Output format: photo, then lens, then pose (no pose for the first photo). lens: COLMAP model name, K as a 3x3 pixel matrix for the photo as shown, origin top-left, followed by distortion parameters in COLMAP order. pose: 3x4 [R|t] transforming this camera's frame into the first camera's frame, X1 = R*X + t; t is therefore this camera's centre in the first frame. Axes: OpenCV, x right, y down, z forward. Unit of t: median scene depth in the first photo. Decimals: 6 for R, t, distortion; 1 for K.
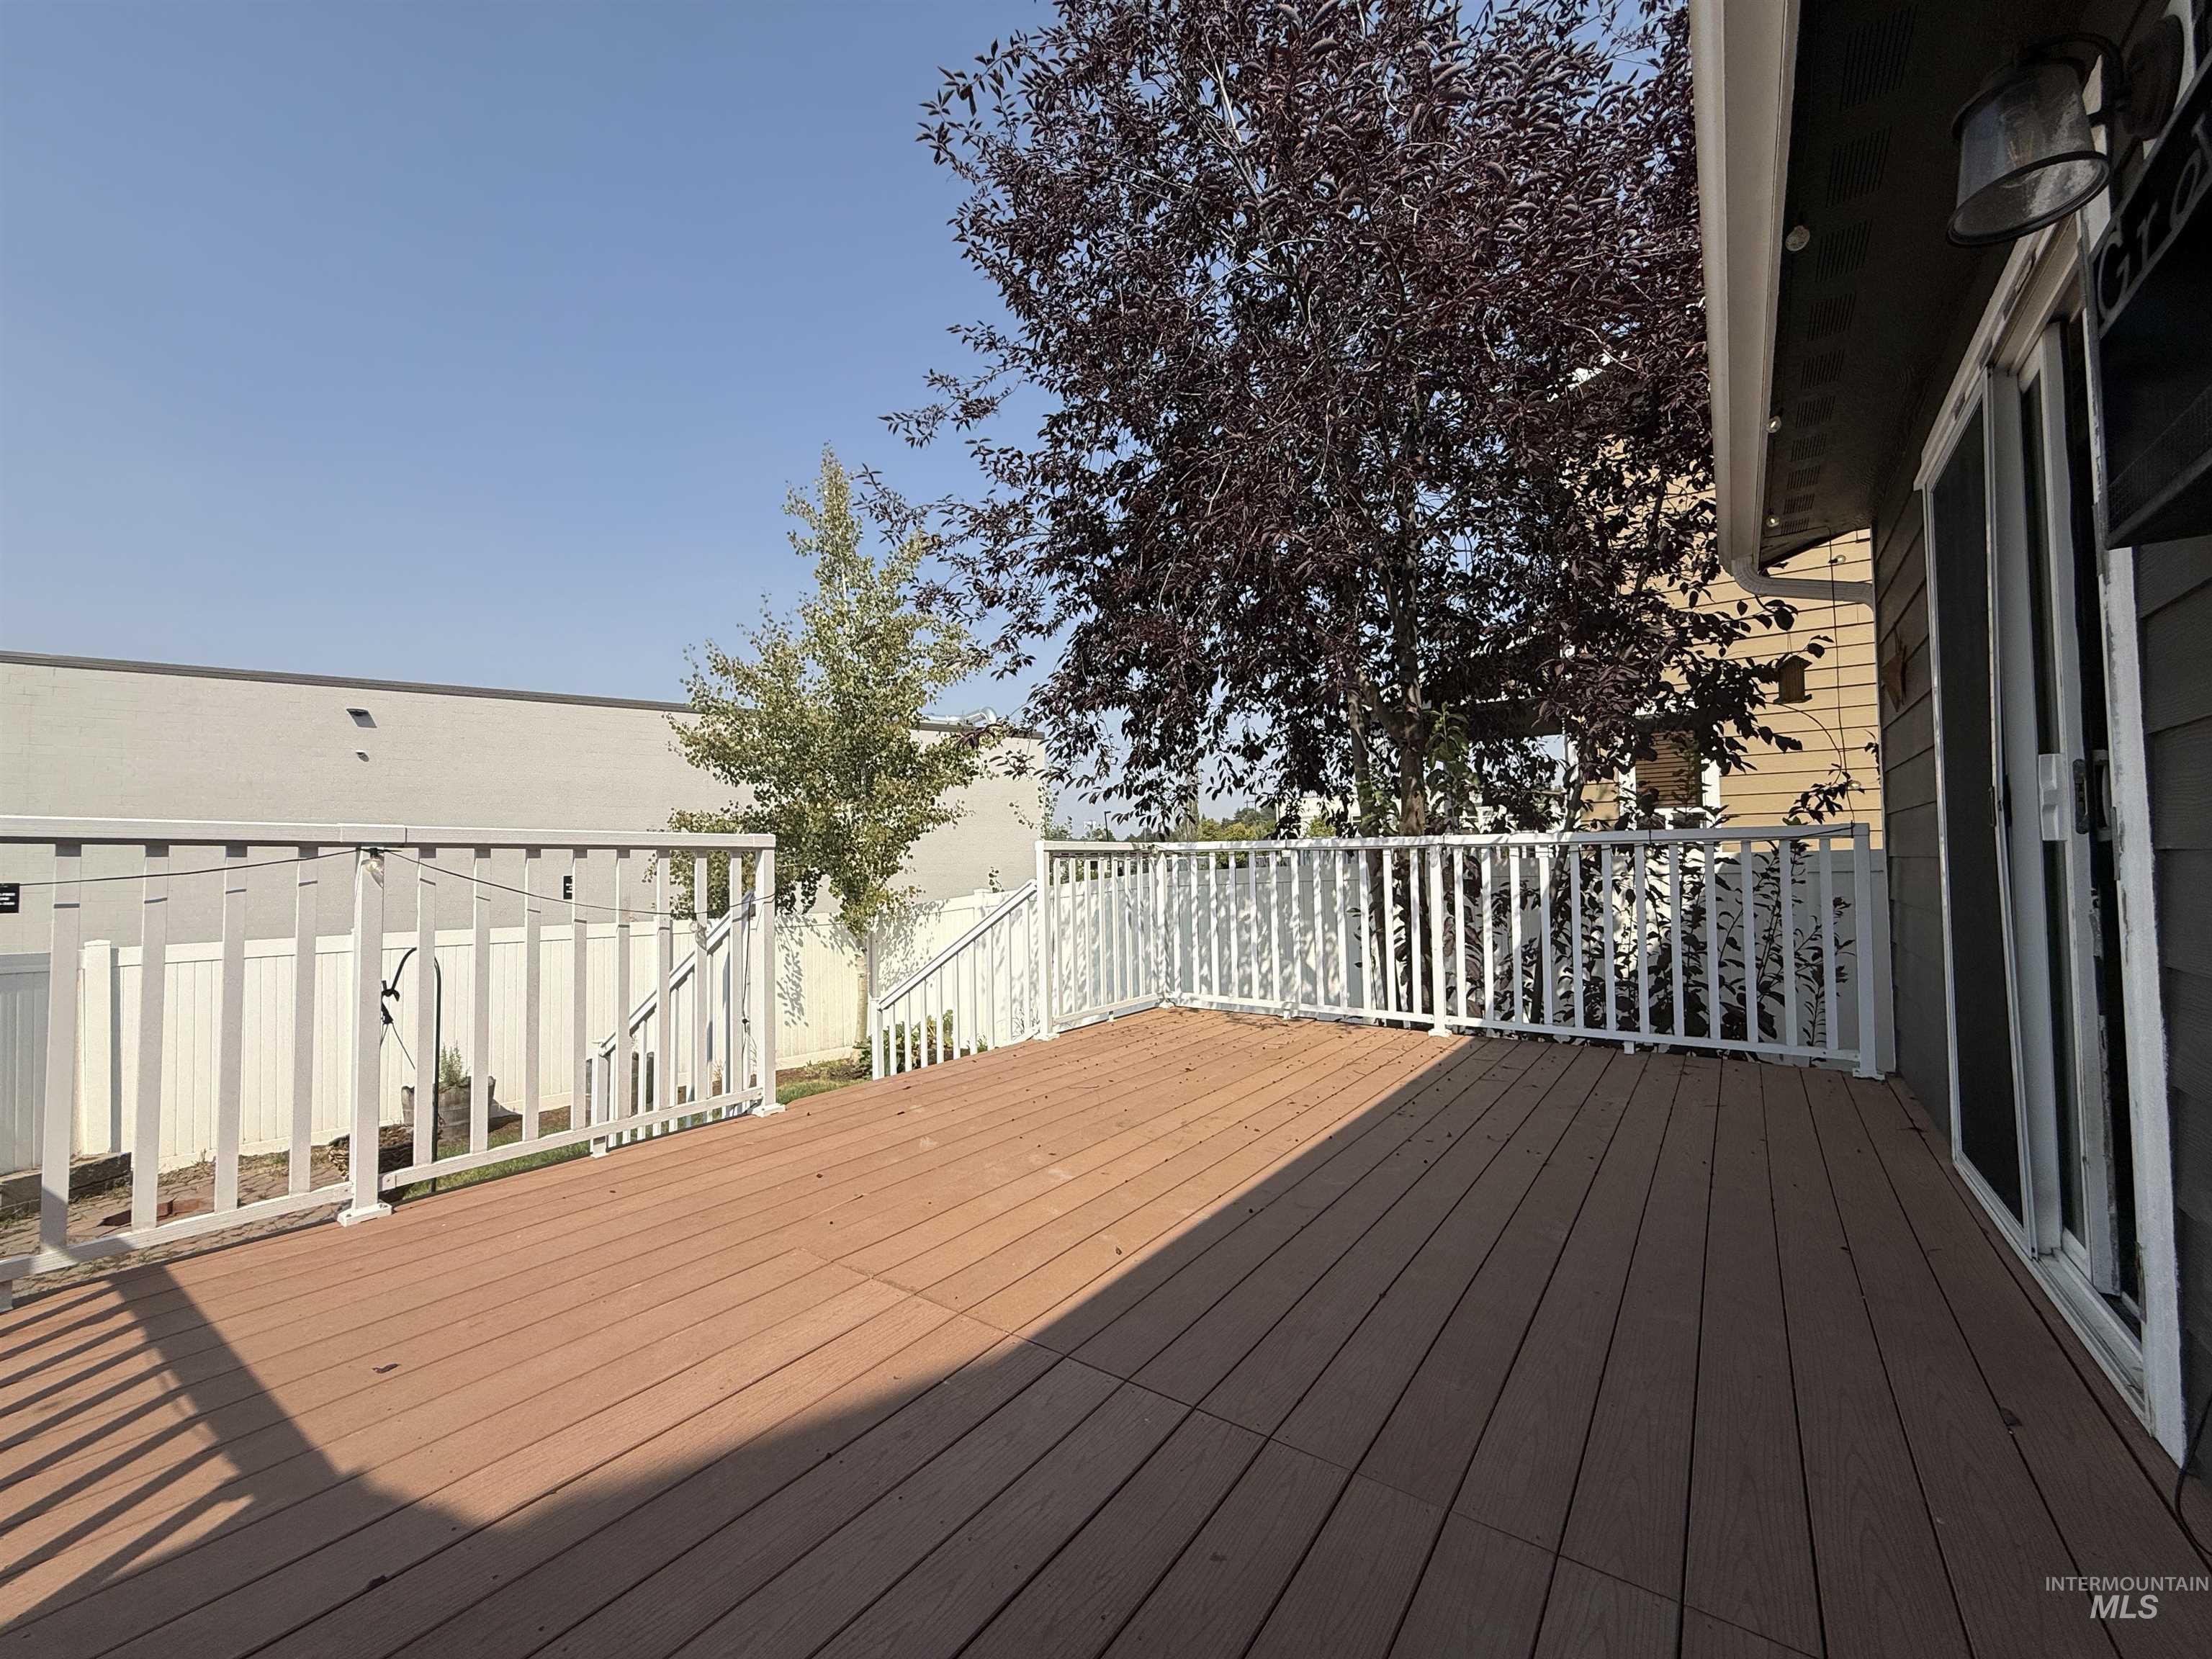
lens RADIAL K [[889.2, 0, 1106.2], [0, 889.2, 836.3], [0, 0, 1]] dist [0.001717, -0.001156]
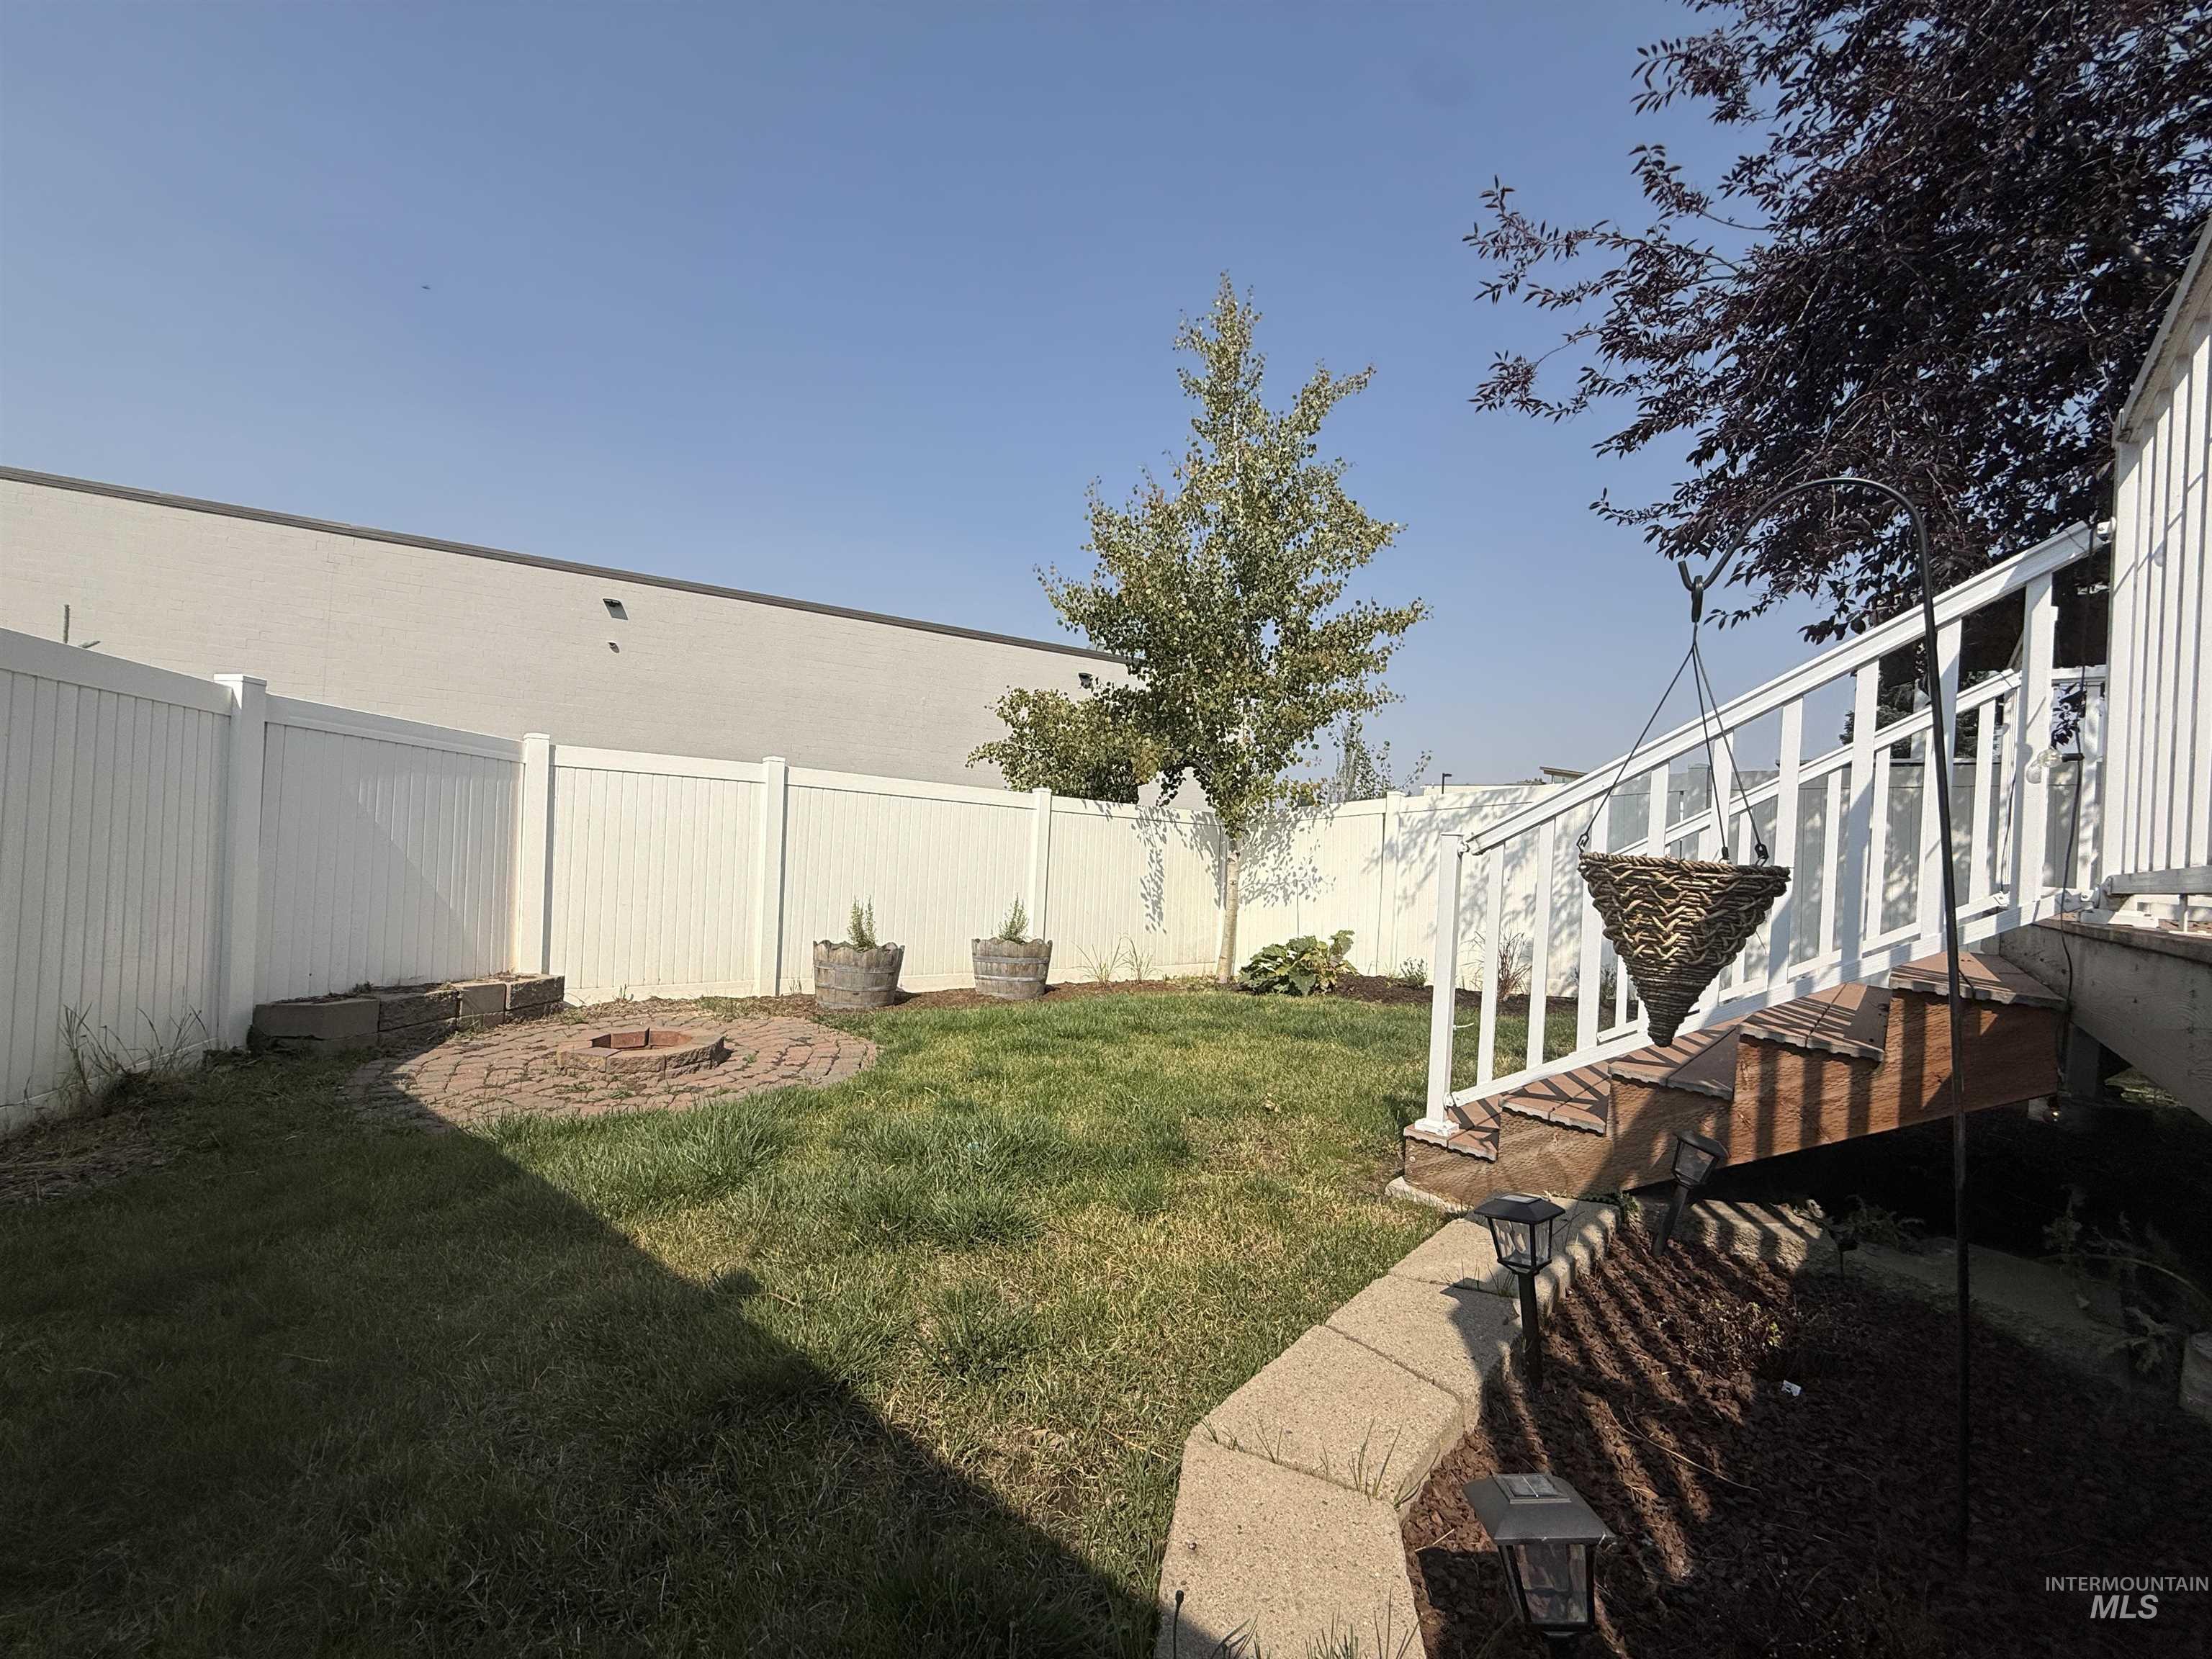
lens RADIAL K [[889.2, 0, 1103.6], [0, 889.2, 830.4], [0, 0, 1]] dist [0.001717, -0.001156]
pose [[0.990908, 0.077347, -0.110084, -0.304944], [-0.075517, 0.996930, 0.020704, 0.096905], [0.111347, -0.012202, 0.993707, 0.122494]]
